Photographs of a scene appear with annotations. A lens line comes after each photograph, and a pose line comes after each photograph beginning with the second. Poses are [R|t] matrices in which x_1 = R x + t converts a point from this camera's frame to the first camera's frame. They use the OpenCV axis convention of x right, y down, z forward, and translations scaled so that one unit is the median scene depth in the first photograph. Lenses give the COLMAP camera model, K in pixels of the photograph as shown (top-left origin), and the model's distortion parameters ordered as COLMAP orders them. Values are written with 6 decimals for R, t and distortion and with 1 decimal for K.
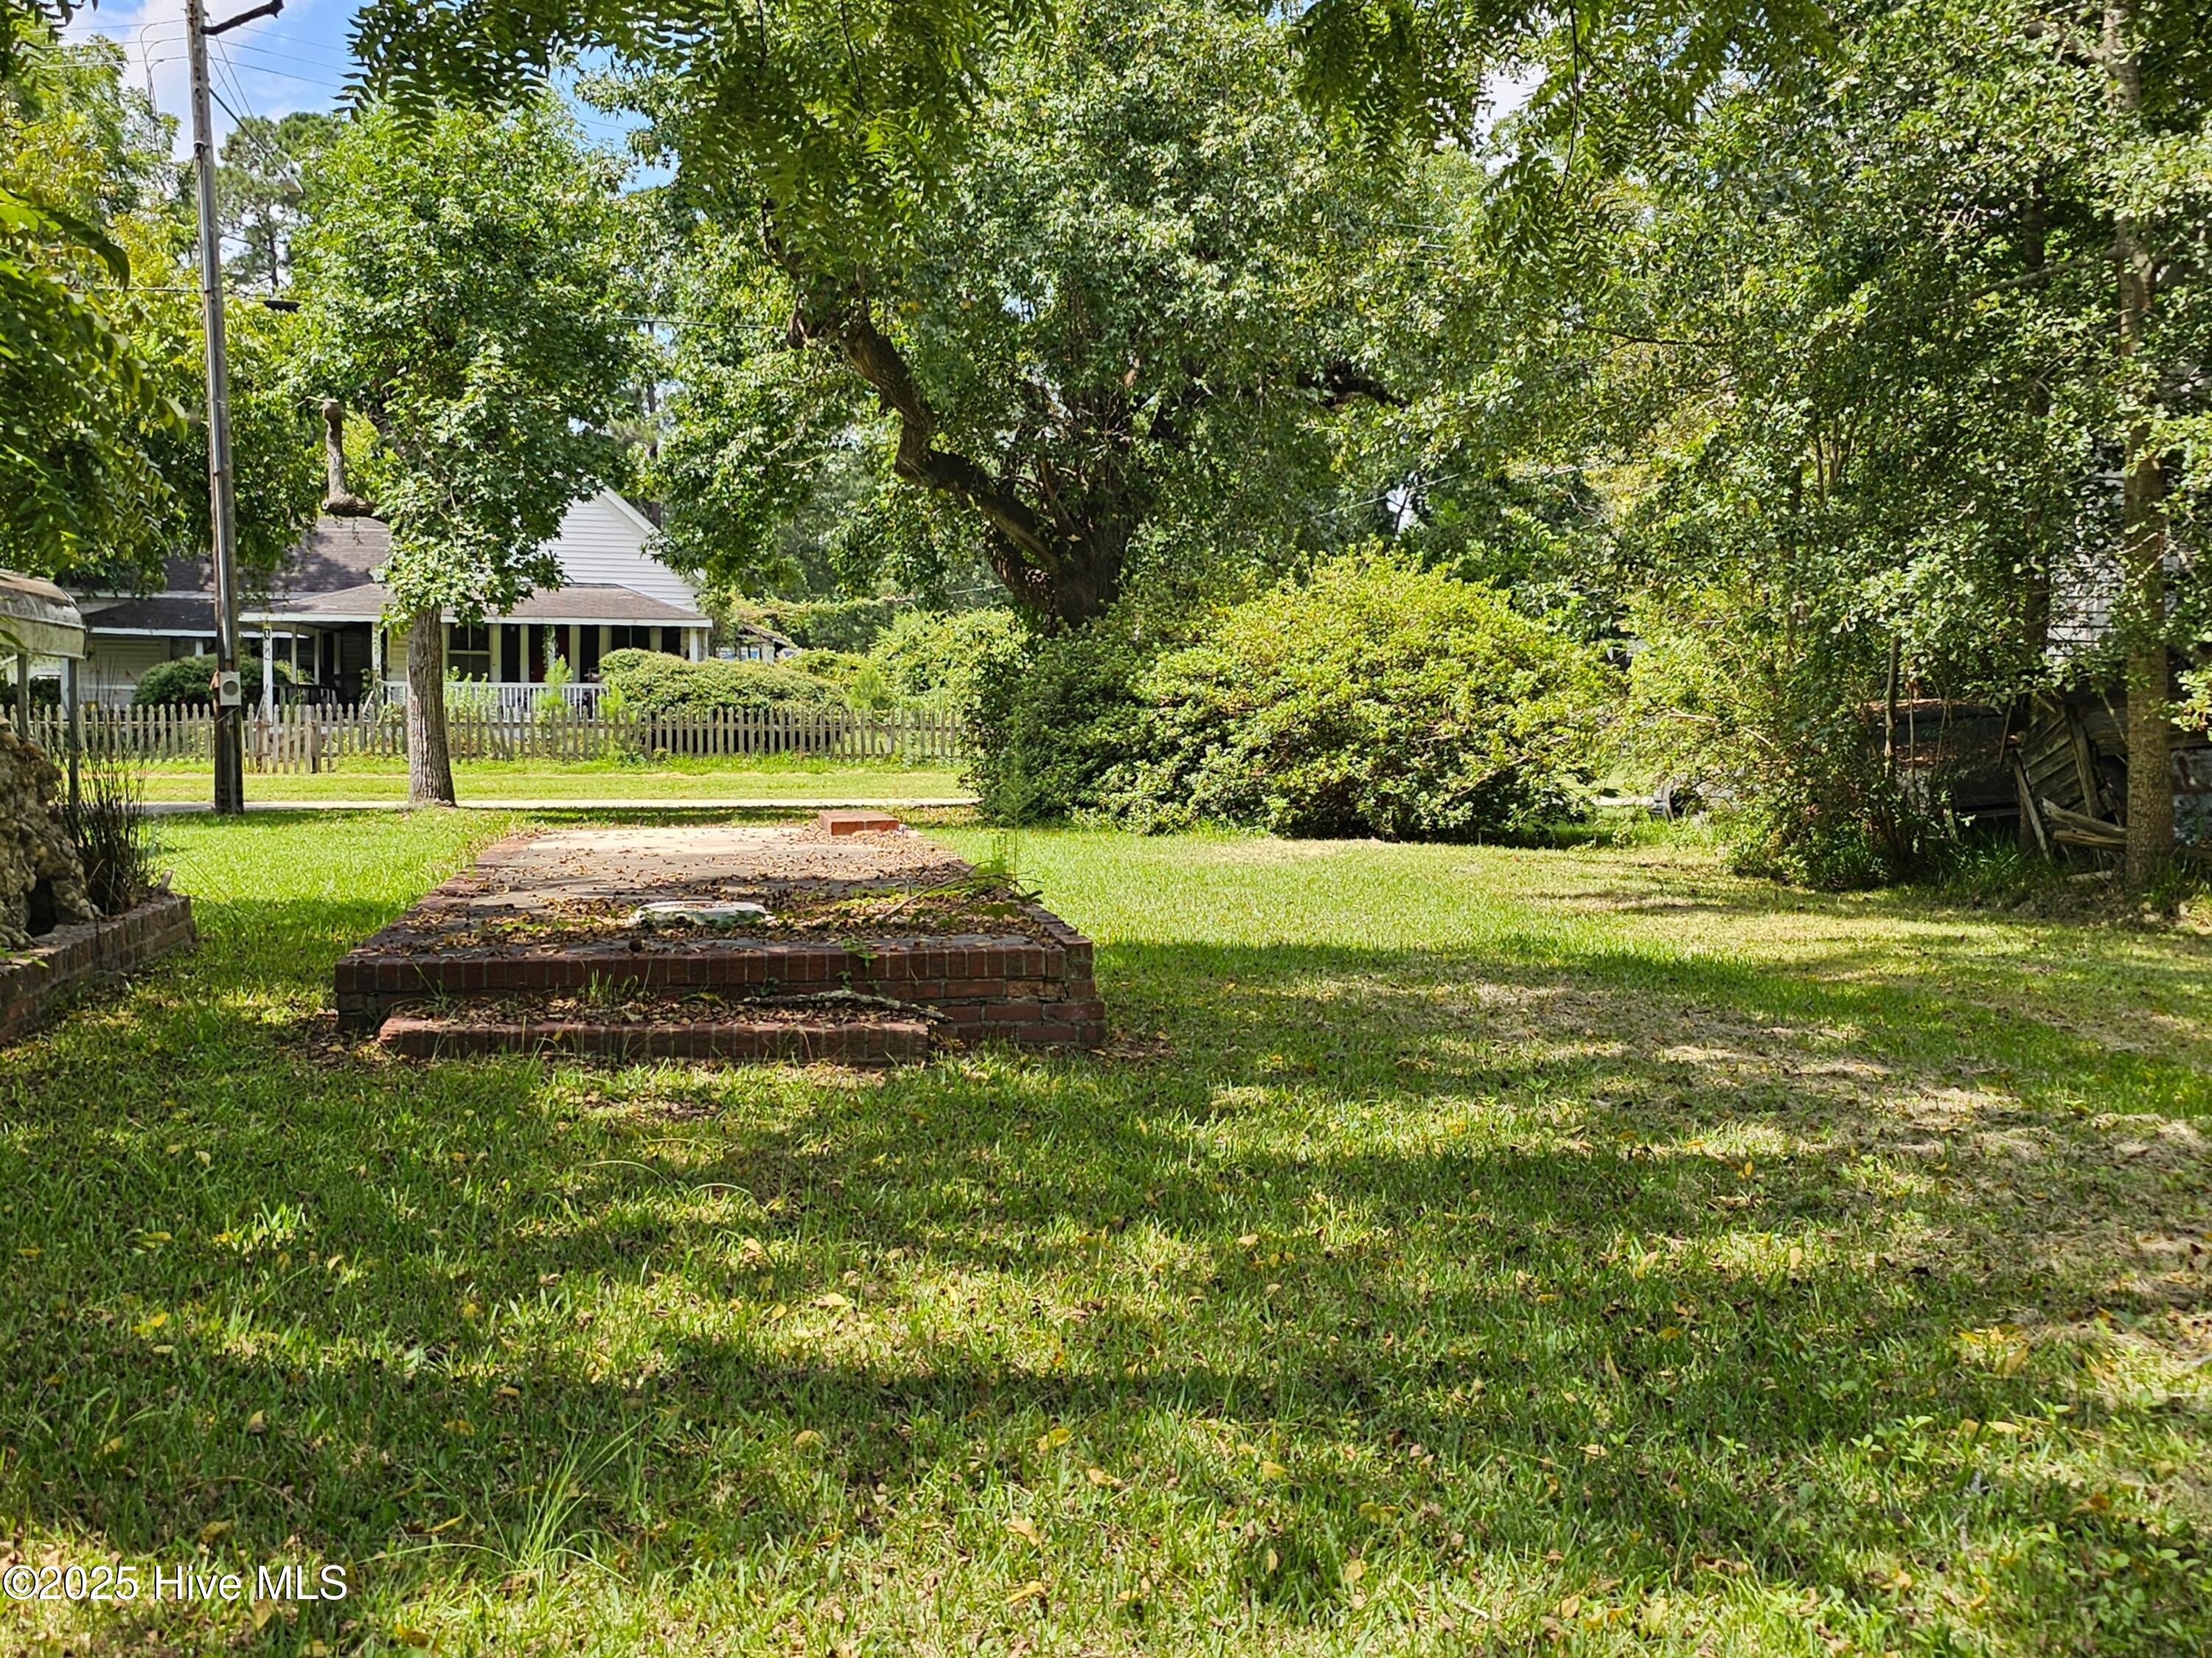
lens RADIAL K [[2340.8, 0, 1154.2], [0, 2340.8, 859.4], [0, 0, 1]] dist [0.001266, -0.004789]
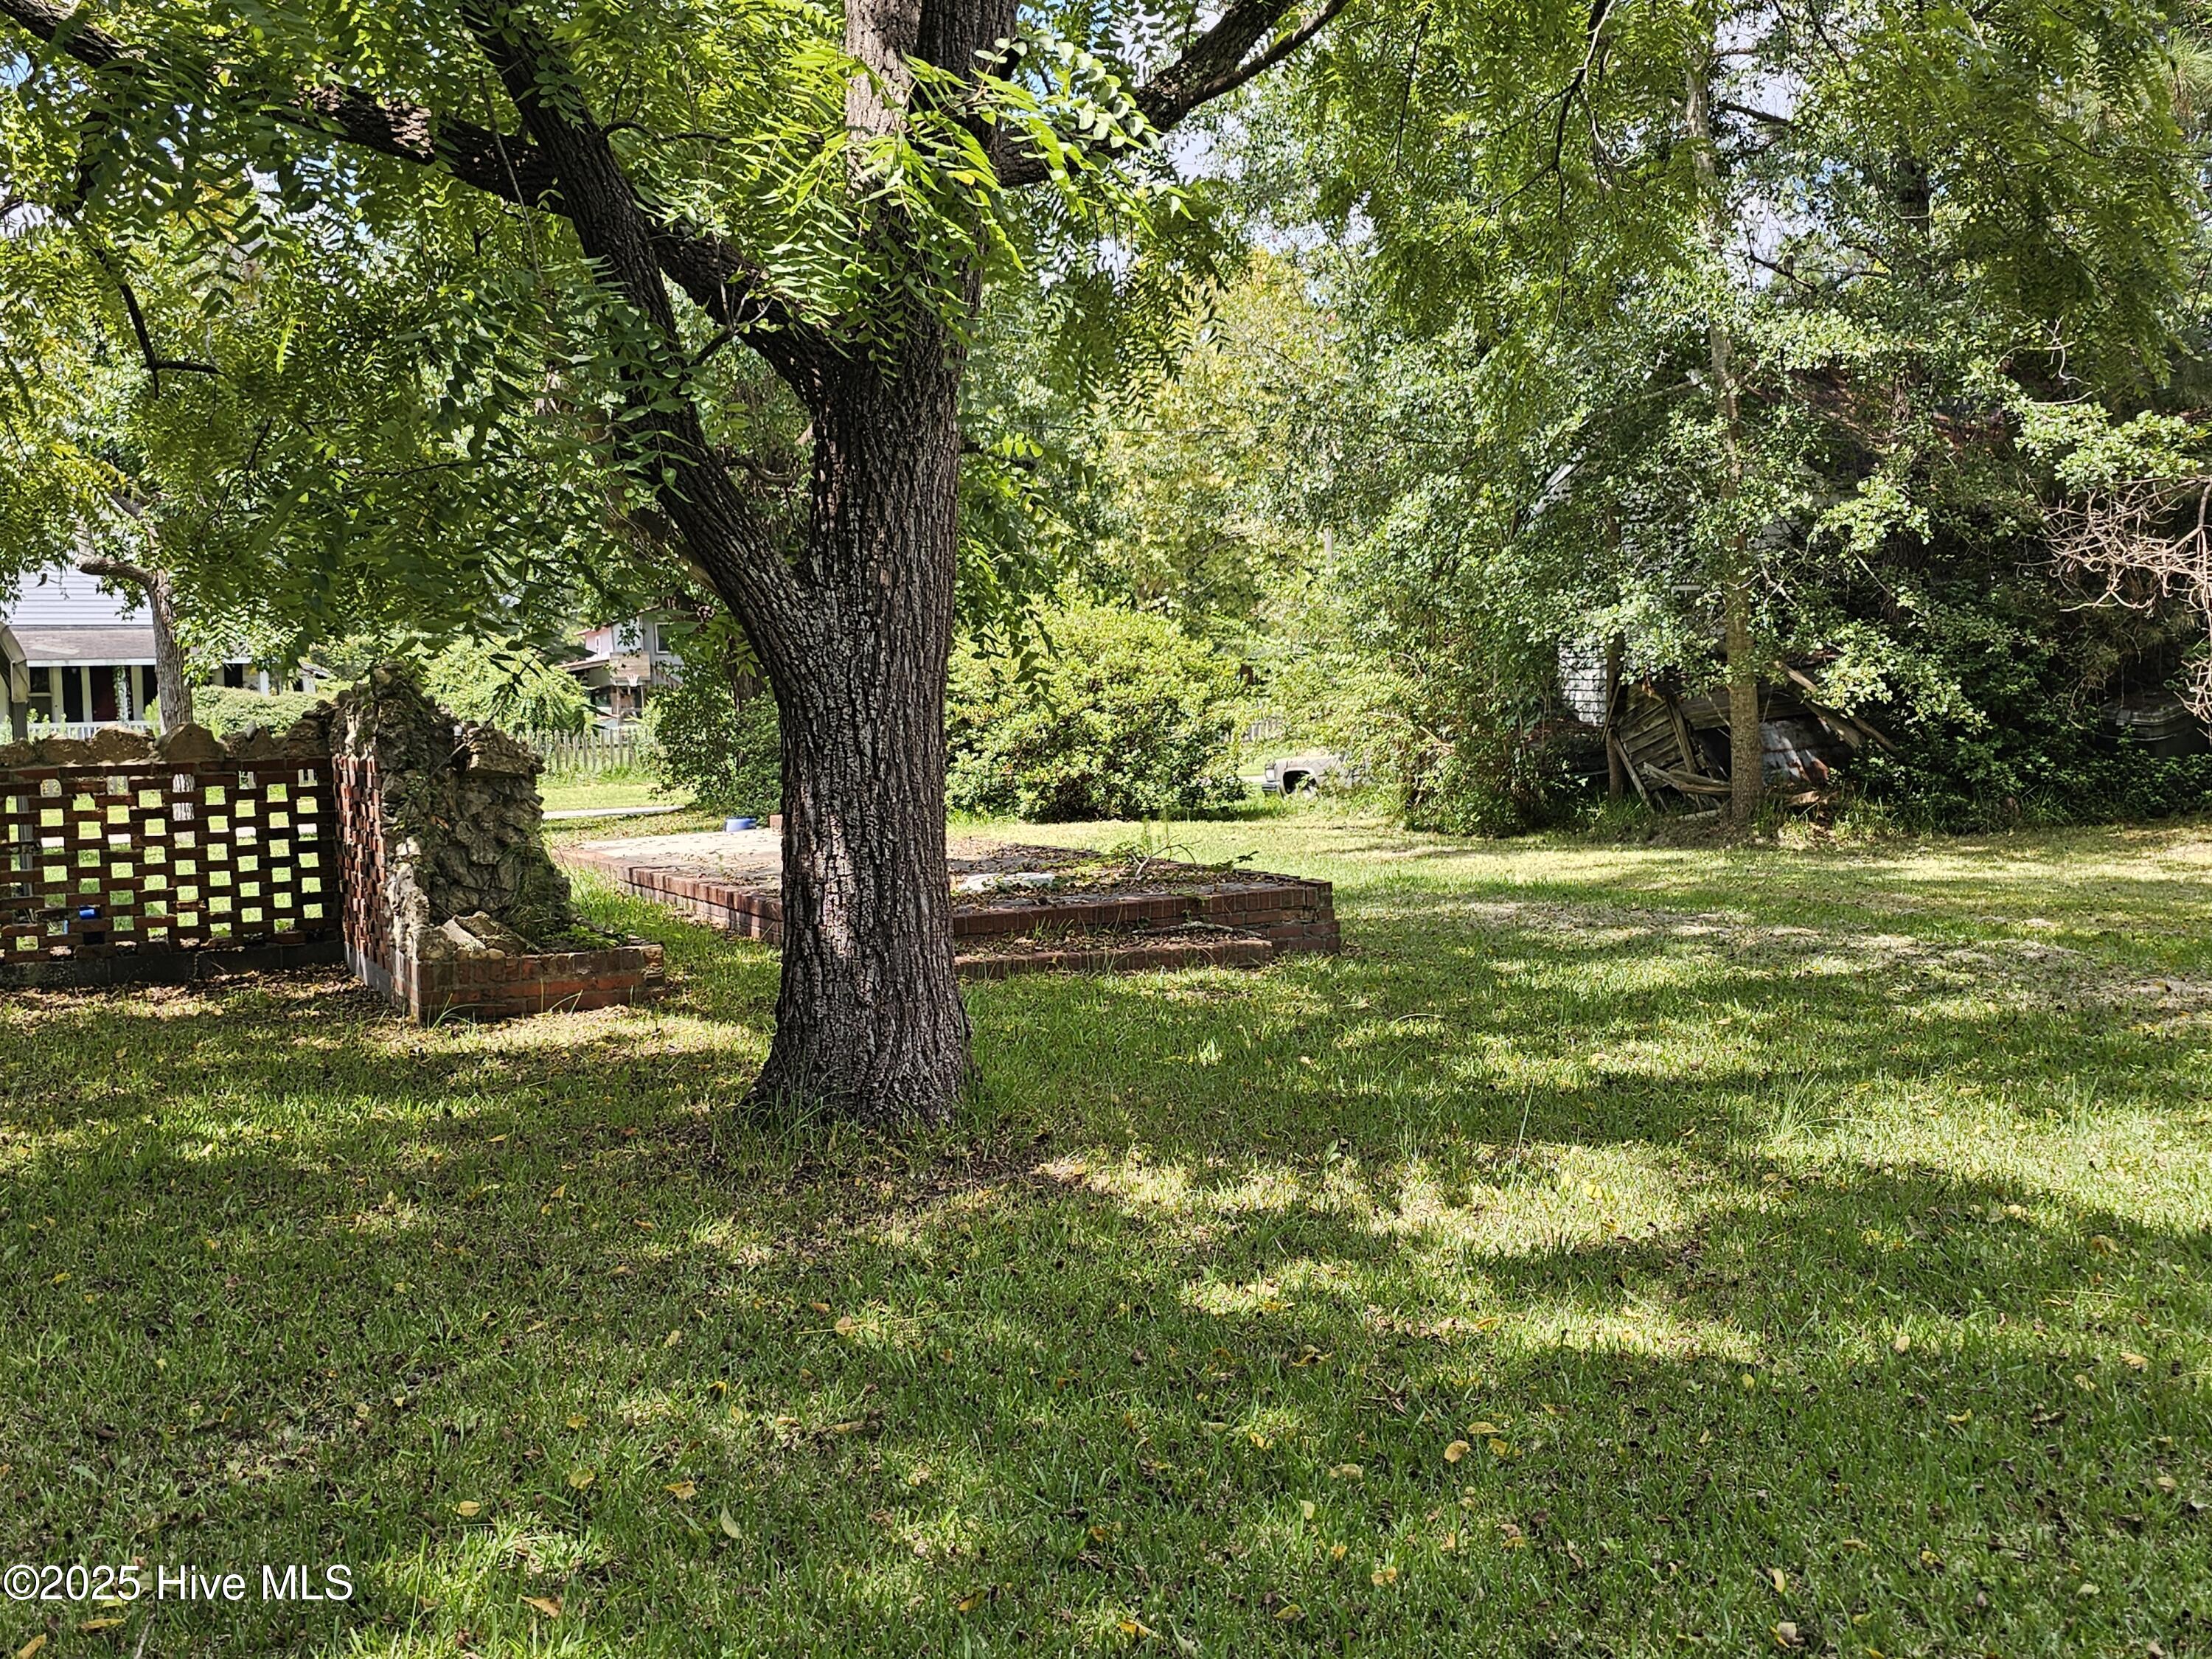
lens RADIAL K [[2146.9, 0, 1146.2], [0, 2146.9, 810.0], [0, 0, 1]] dist [0.137439, -0.214339]
pose [[0.958718, -0.050929, 0.279761, -0.191849], [0.056219, 0.998359, -0.010914, -0.000352], [-0.278746, 0.026192, 0.960008, -0.106928]]
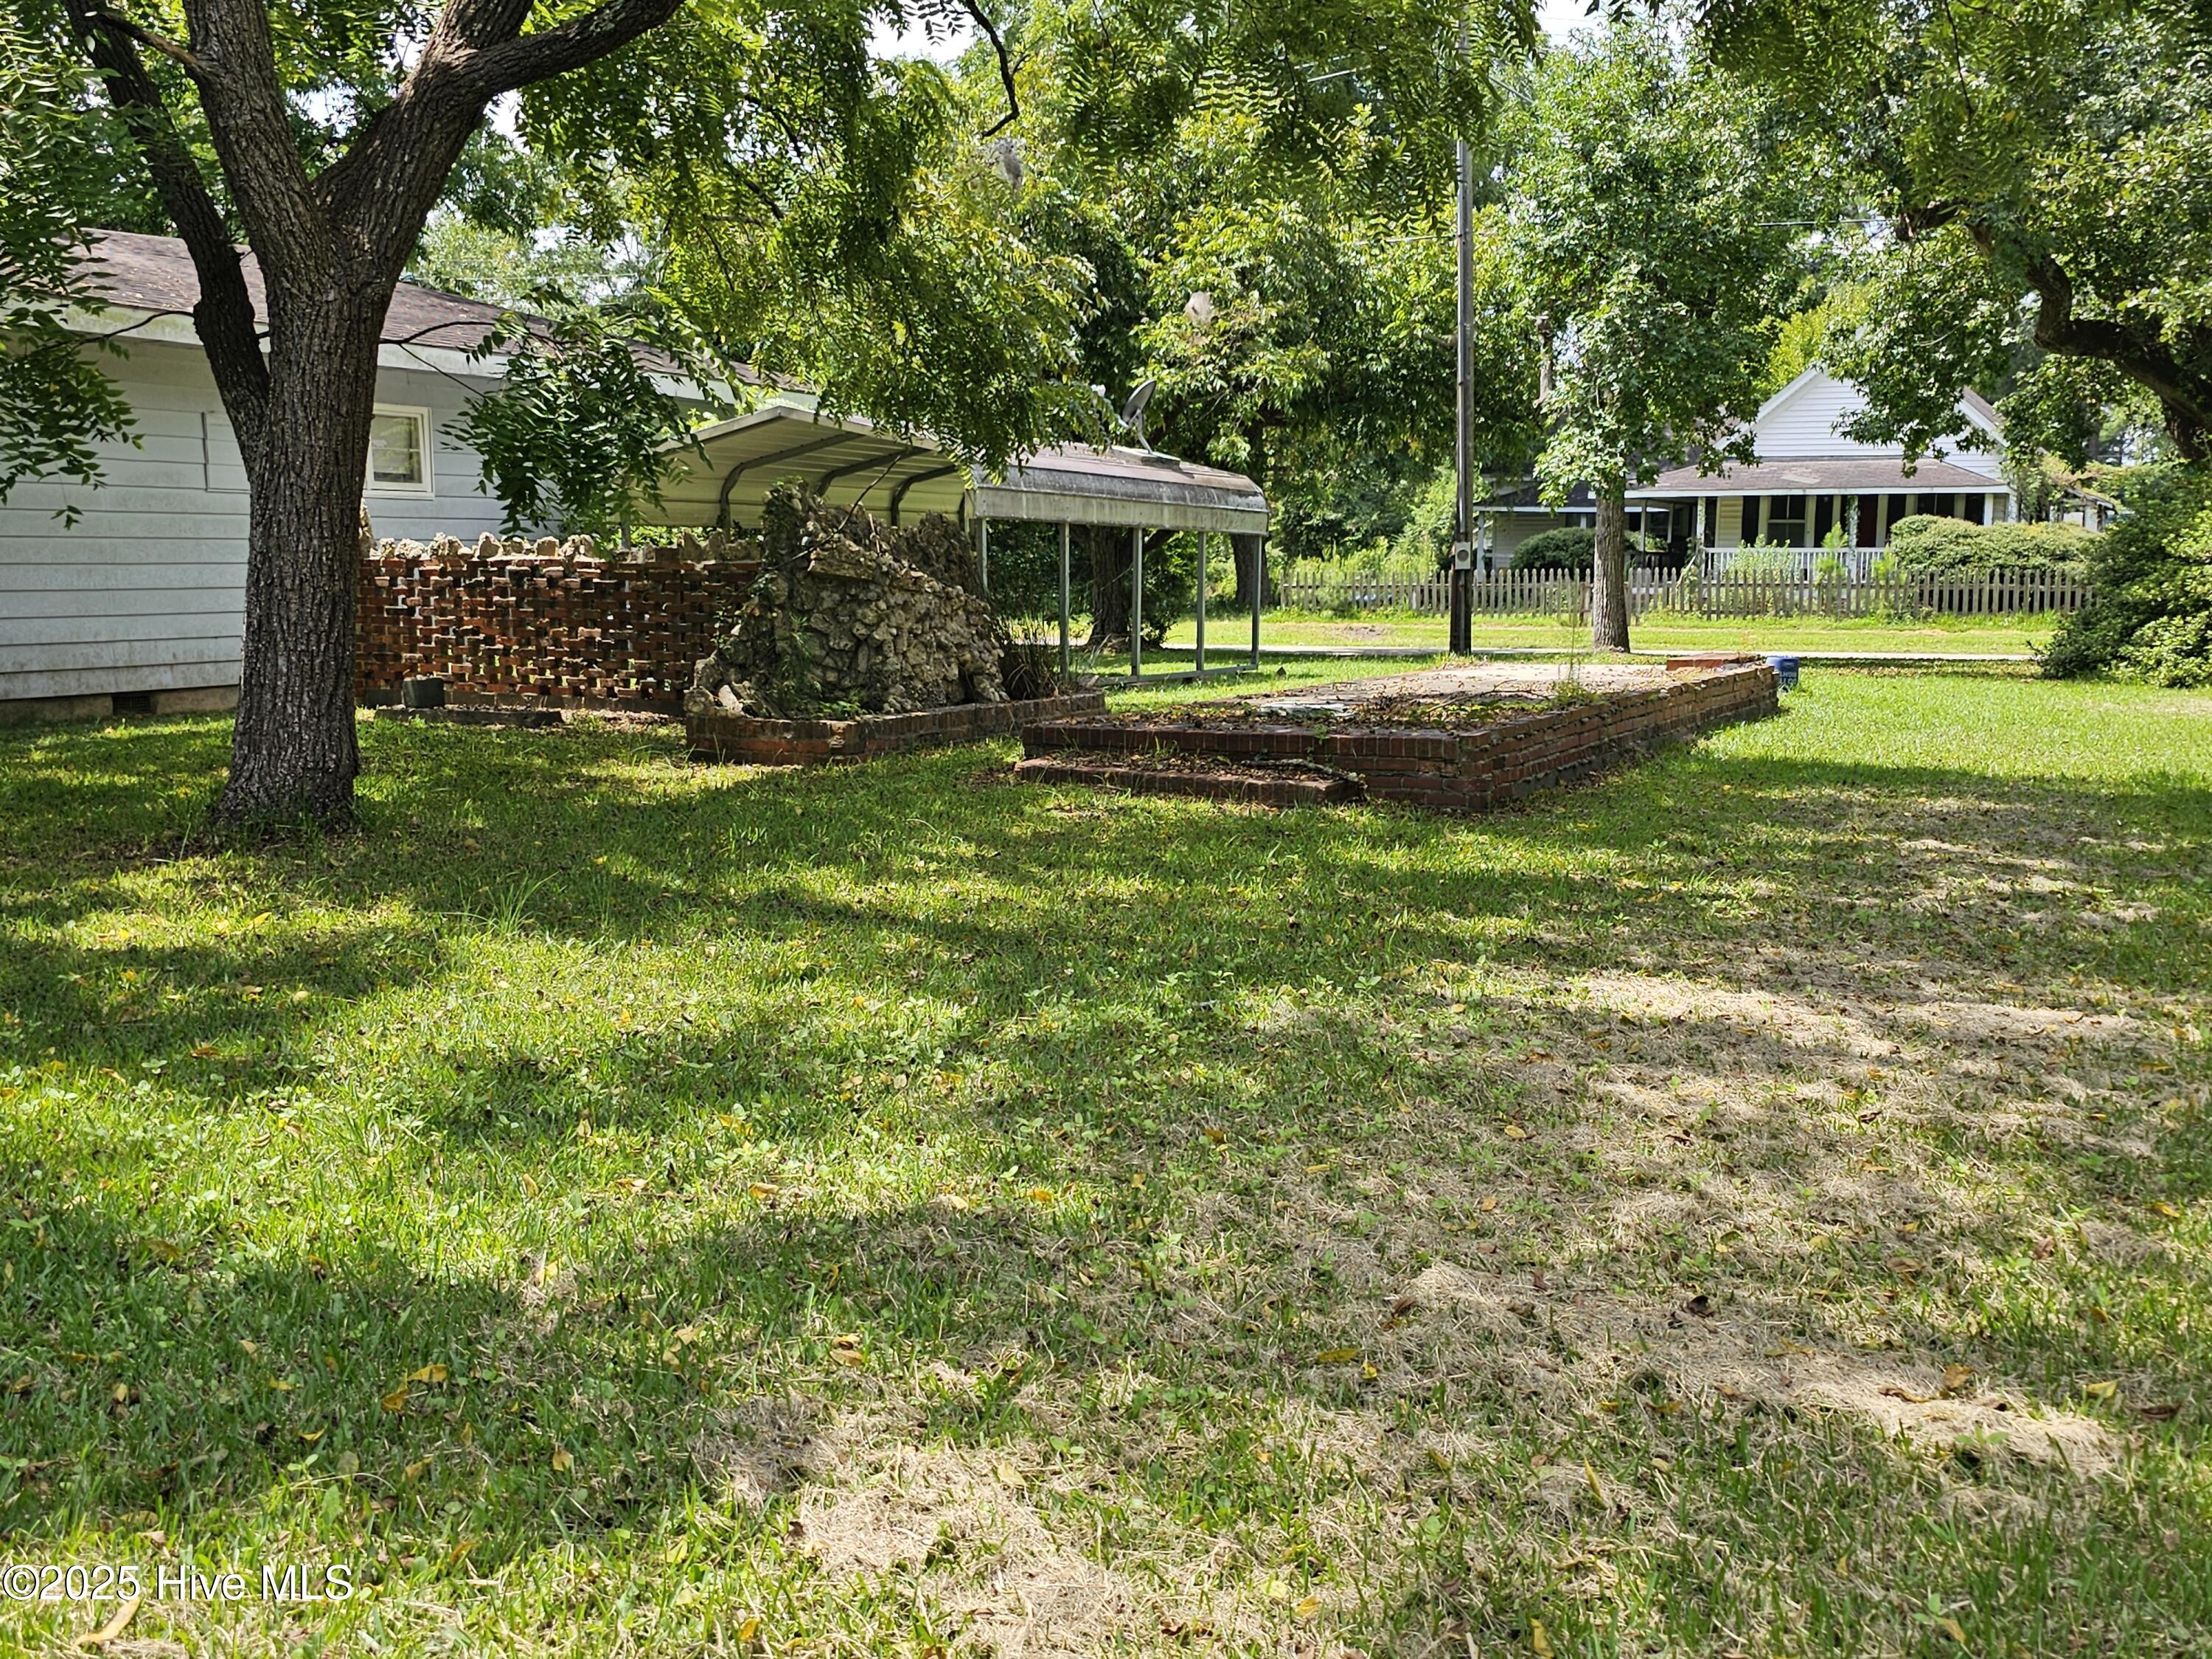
lens RADIAL K [[2172.3, 0, 1218.6], [0, 2172.3, 803.9], [0, 0, 1]] dist [0.159278, -0.320302]
pose [[0.821512, 0.060081, -0.567016, 0.205664], [-0.037310, 0.997966, 0.051689, 0.005674], [0.568969, -0.021308, 0.822083, -0.049939]]
